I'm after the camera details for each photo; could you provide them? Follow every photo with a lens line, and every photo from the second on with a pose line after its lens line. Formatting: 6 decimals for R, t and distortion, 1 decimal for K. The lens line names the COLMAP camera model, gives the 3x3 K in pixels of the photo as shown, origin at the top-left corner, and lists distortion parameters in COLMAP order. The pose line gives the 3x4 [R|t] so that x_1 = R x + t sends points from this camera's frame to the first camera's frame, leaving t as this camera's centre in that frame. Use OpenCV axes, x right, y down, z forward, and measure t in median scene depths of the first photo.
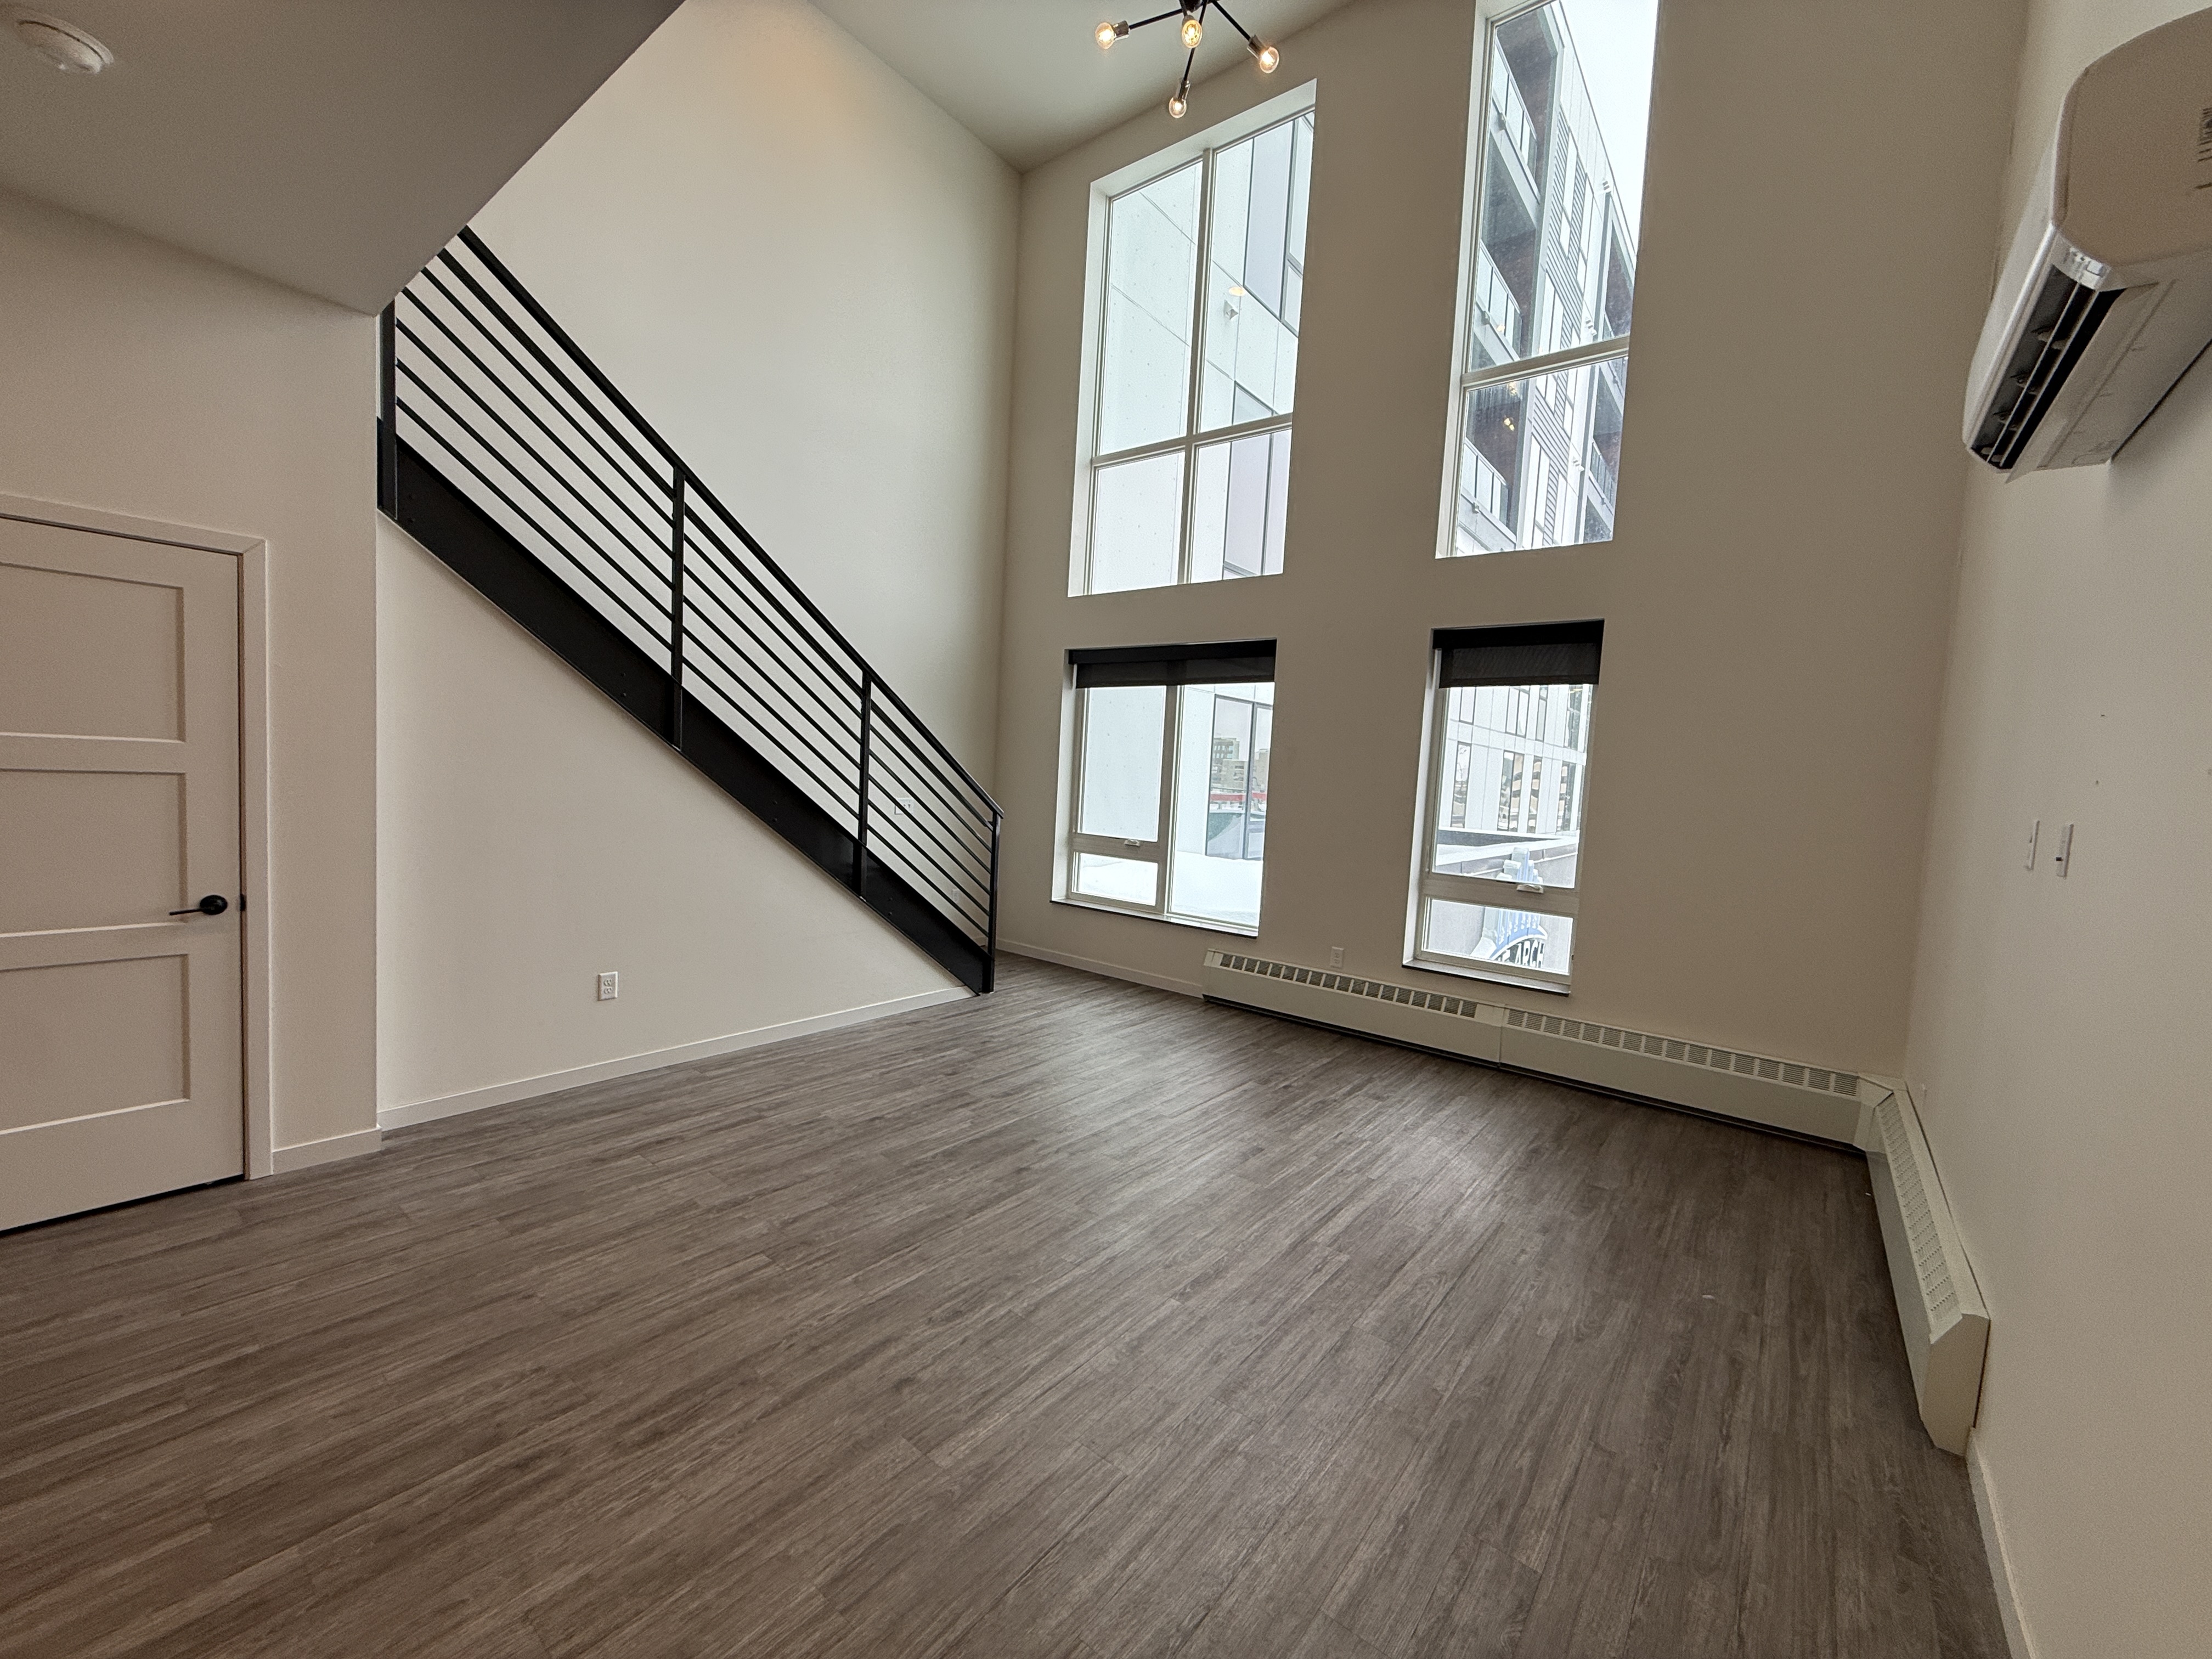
lens RADIAL K [[880.7, 0, 1106.0], [0, 880.7, 829.5], [0, 0, 1]] dist [0.001468, 0.008420]
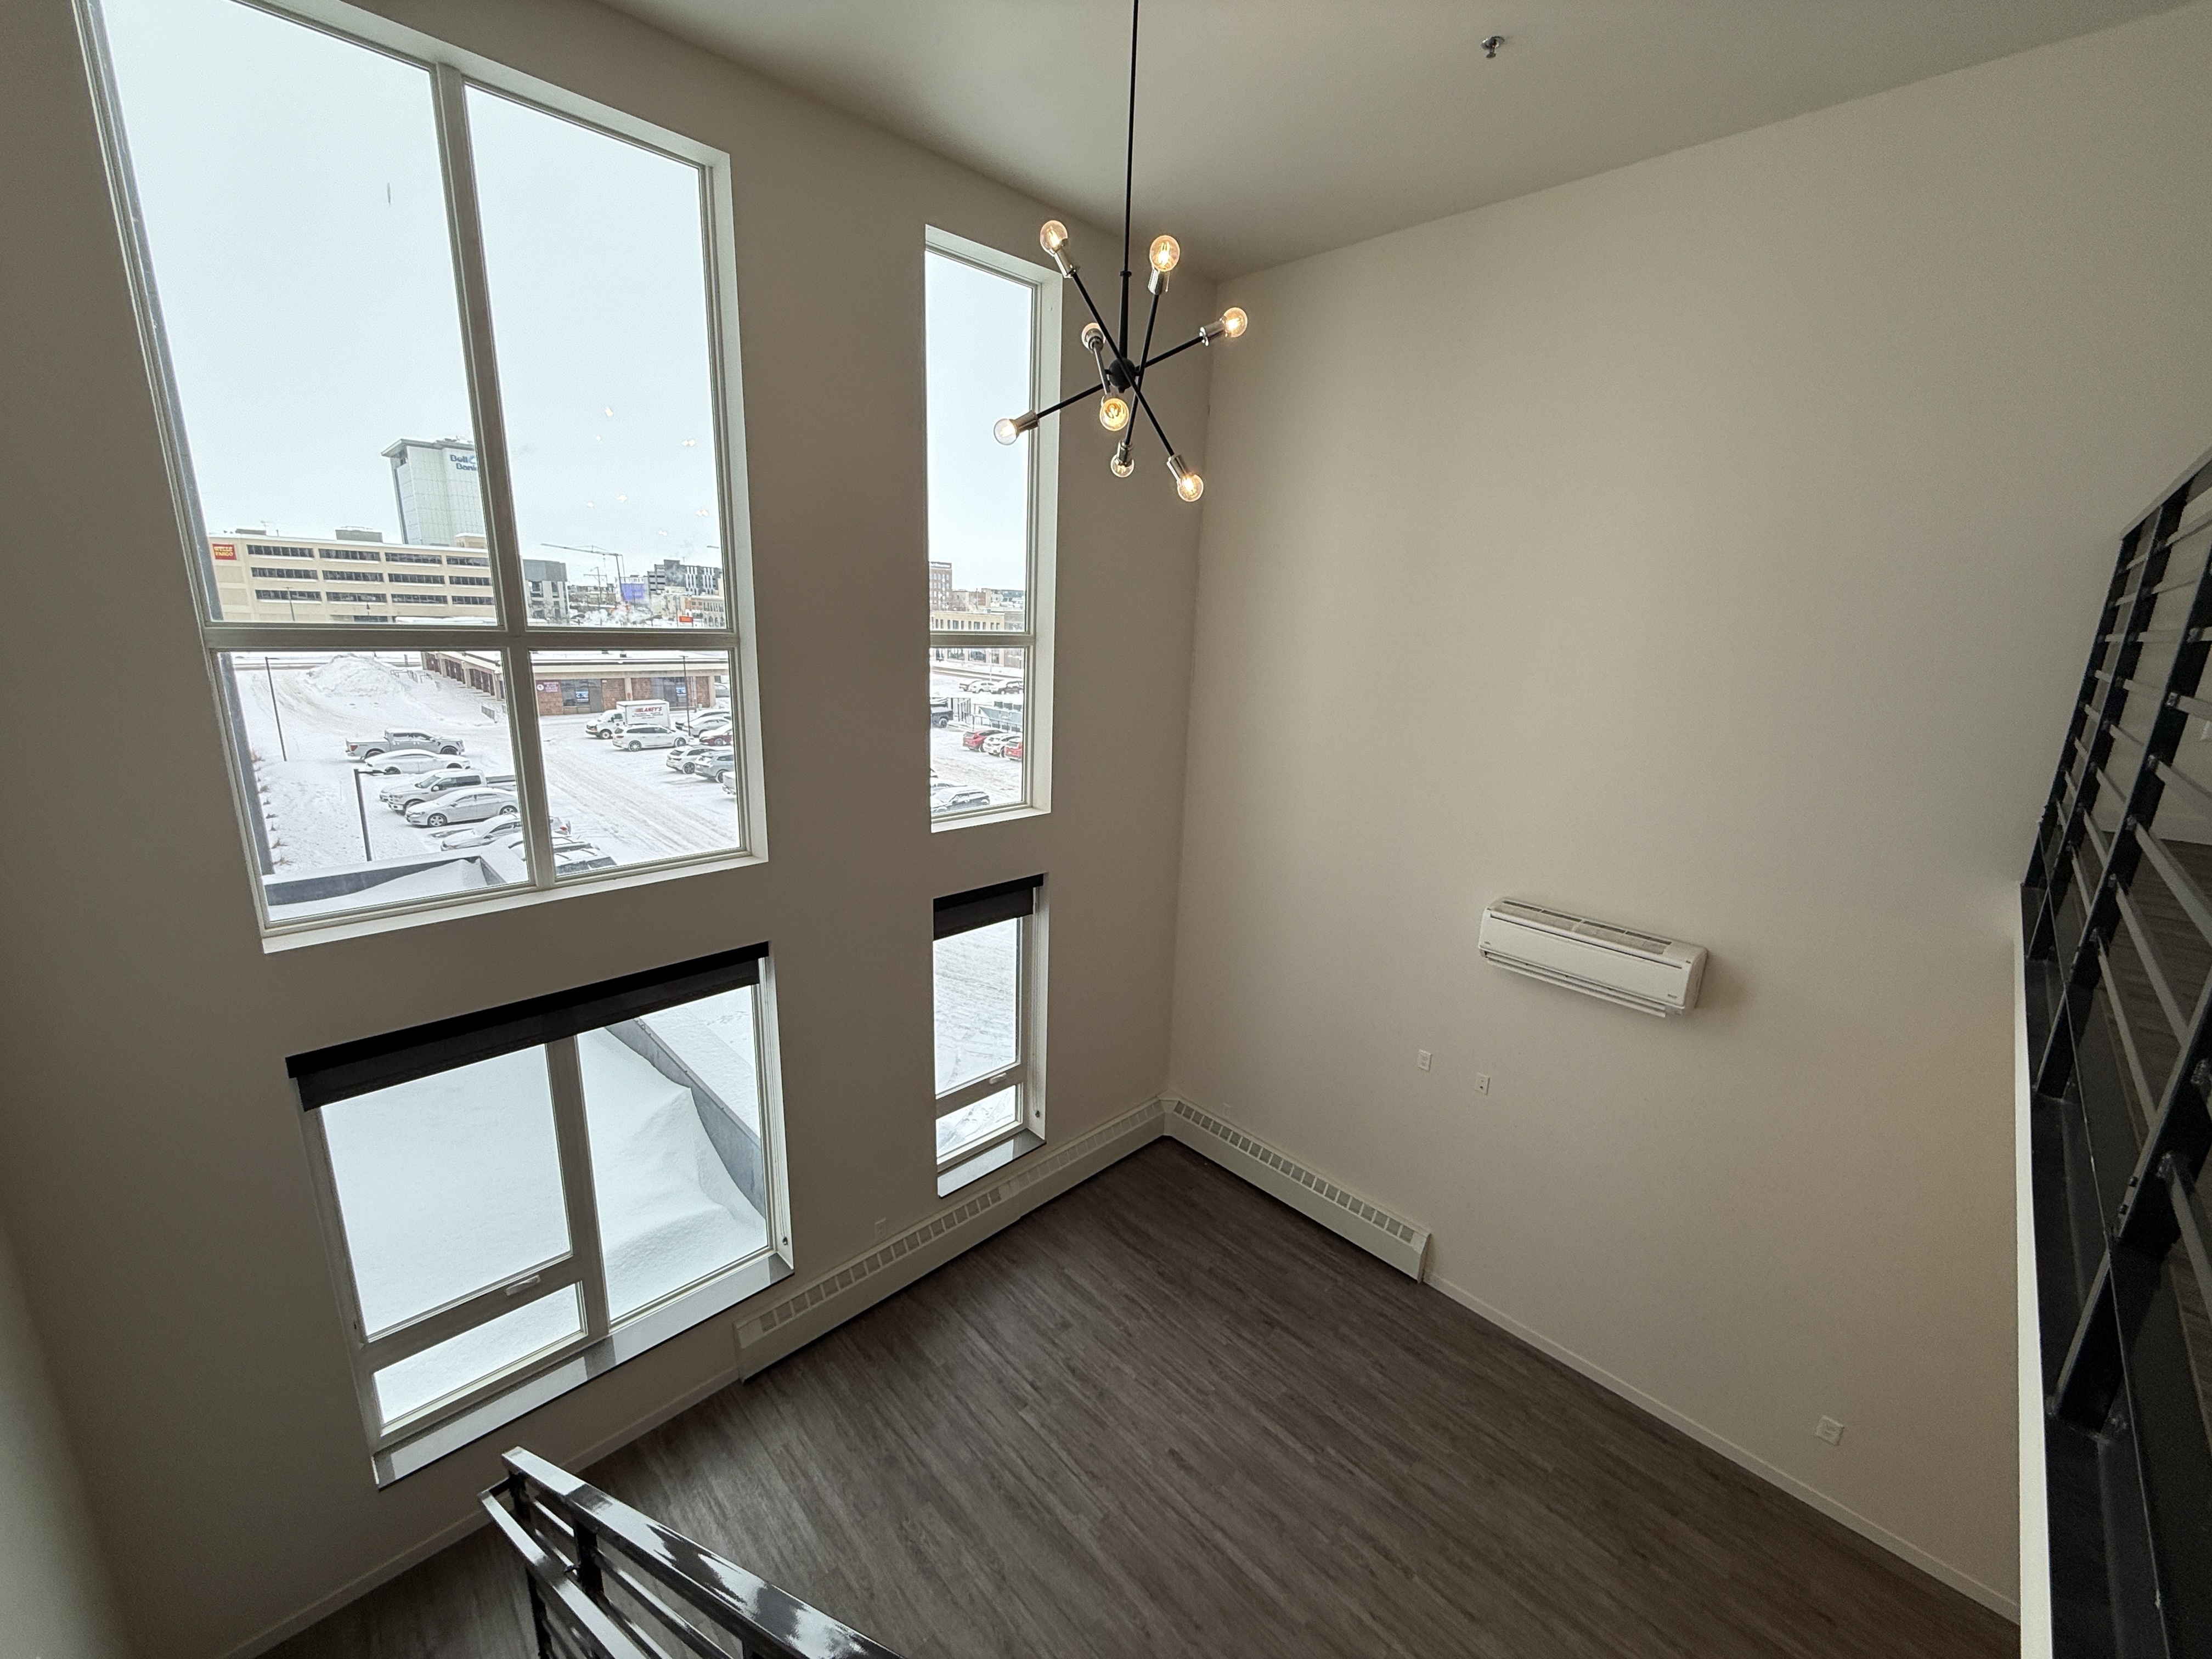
lens RADIAL K [[880.7, 0, 1106.0], [0, 880.7, 829.5], [0, 0, 1]] dist [0.001468, 0.008420]
pose [[0.119371, -0.292721, 0.948717, -0.594173], [0.032004, 0.956188, 0.290999, -0.653785], [-0.992334, -0.004374, 0.123509, 0.756378]]
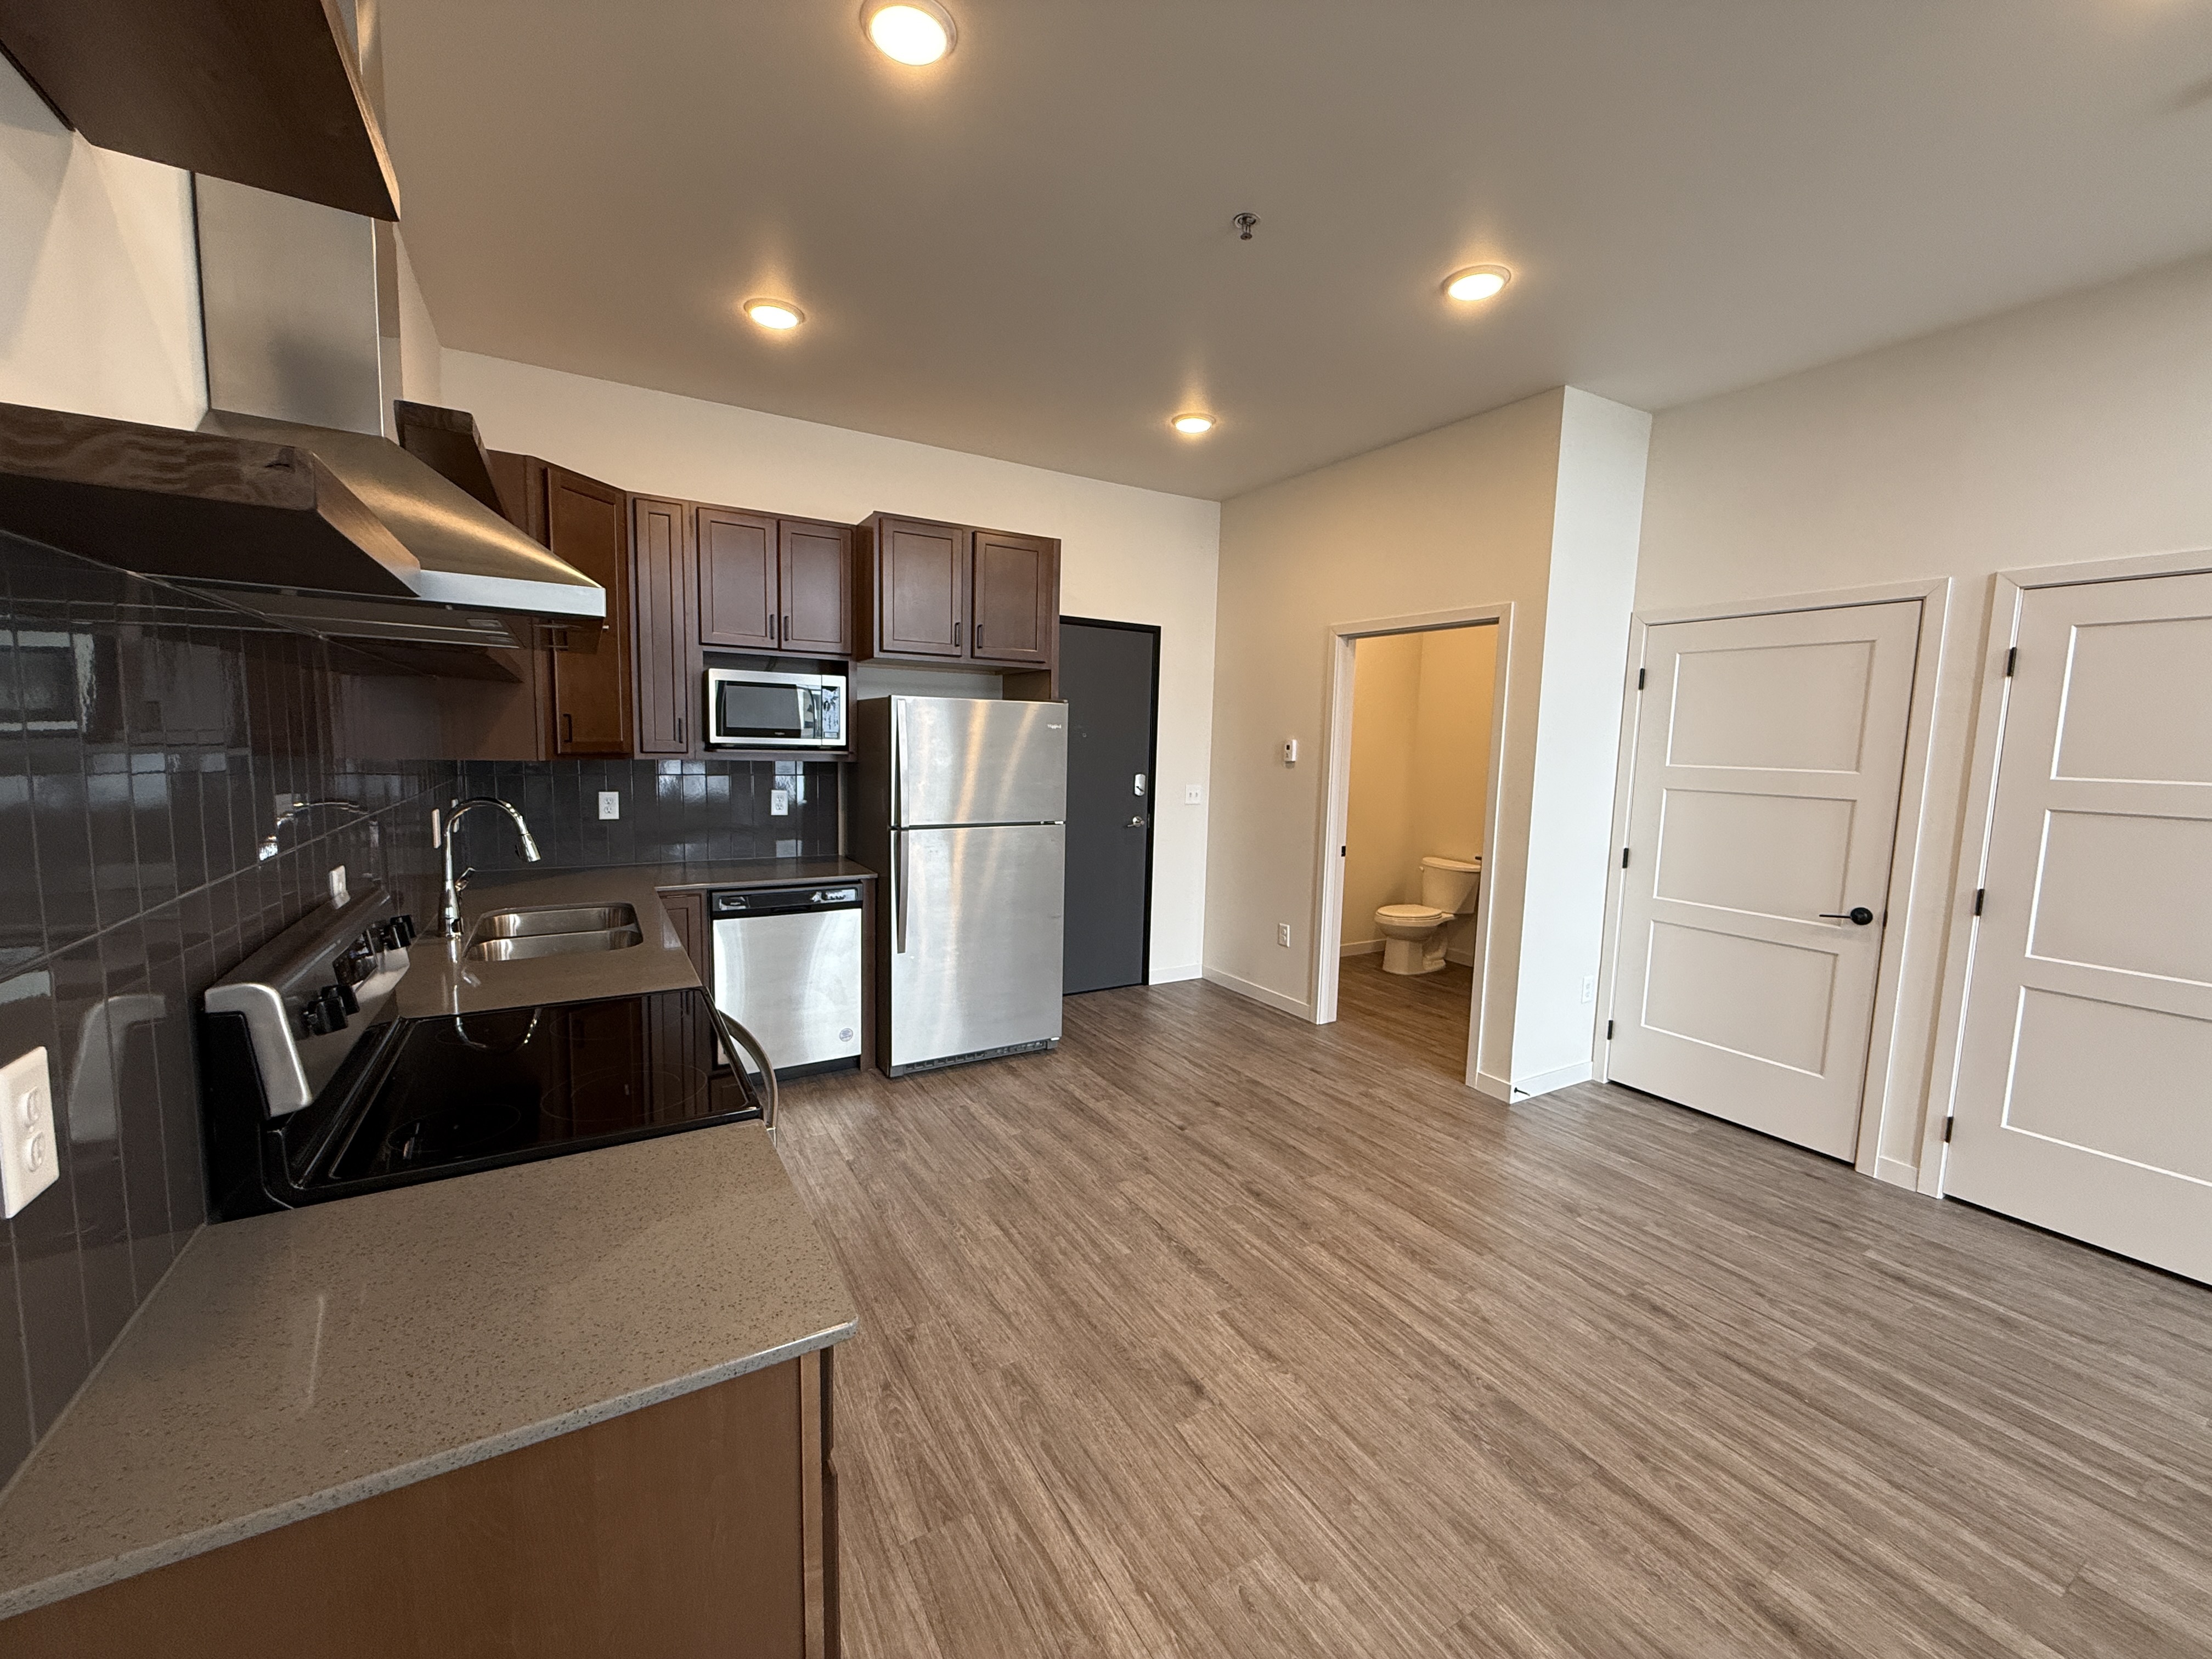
lens RADIAL K [[876.4, 0, 1106.0], [0, 876.4, 829.5], [0, 0, 1]] dist [-0.000164, -0.009139]
pose [[-0.358327, 0.034029, -0.932976, 0.065325], [-0.108310, 0.991072, 0.077746, -0.001125], [0.927292, 0.128909, -0.351443, 0.084606]]
